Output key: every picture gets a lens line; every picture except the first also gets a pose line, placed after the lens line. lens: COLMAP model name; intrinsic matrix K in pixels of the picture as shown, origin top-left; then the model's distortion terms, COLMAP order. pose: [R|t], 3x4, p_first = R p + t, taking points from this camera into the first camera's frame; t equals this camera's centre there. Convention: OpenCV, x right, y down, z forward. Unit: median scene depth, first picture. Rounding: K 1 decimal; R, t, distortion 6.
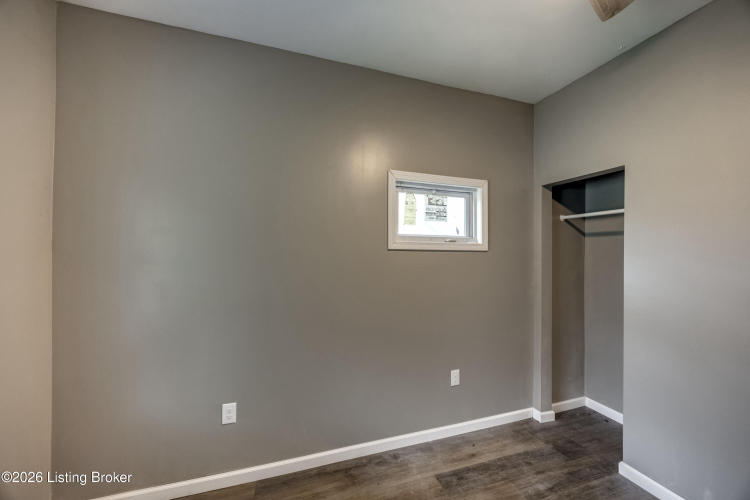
lens RADIAL K [[287.6, 0, 376.8], [0, 287.6, 251.1], [0, 0, 1]] dist [0.001875, 0.000036]
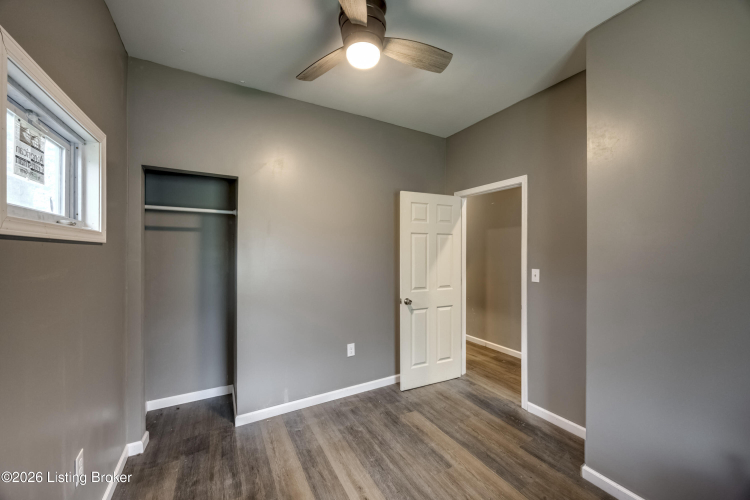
lens RADIAL K [[287.6, 0, 376.8], [0, 287.6, 250.5], [0, 0, 1]] dist [0.001875, 0.000036]
pose [[-0.189459, -0.003732, 0.981882, -0.422098], [-0.006797, 0.999974, 0.002490, 0.011603], [-0.981865, -0.006202, -0.189479, 0.581371]]
